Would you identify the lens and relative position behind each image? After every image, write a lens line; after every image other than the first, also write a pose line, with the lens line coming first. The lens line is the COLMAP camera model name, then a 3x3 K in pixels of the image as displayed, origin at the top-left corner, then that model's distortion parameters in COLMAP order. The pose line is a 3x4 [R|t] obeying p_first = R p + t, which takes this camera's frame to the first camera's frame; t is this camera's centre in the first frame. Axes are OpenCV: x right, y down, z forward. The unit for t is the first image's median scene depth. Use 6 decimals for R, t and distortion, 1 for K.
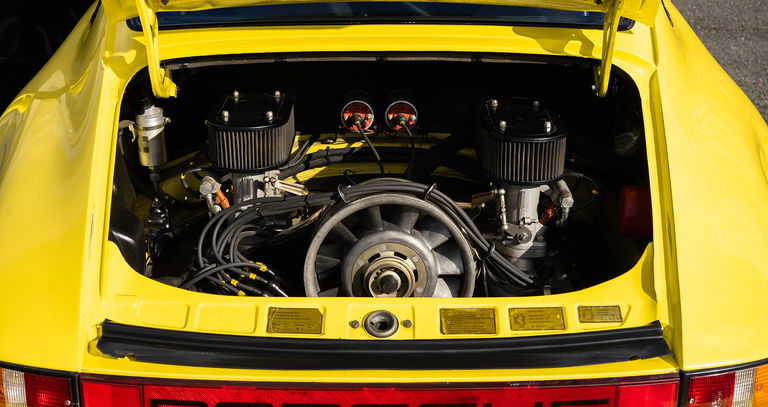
lens RADIAL K [[1222.7, 0, 384.0], [0, 1222.7, 203.5], [0, 0, 1]] dist [-0.080751, 0.046288]
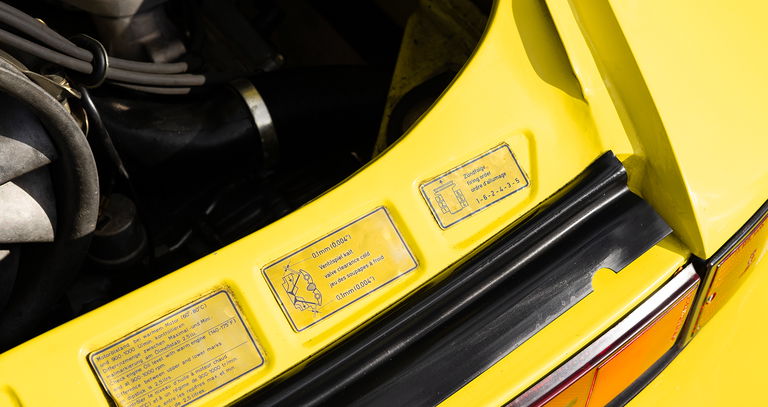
lens RADIAL K [[1222.7, 0, 384.0], [0, 1222.7, 203.5], [0, 0, 1]] dist [-0.080751, 0.046288]
pose [[0.838144, -0.409652, 0.360138, 0.010806], [0.181303, 0.831952, 0.524390, -0.112653], [-0.514435, -0.374220, 0.771567, 0.710906]]
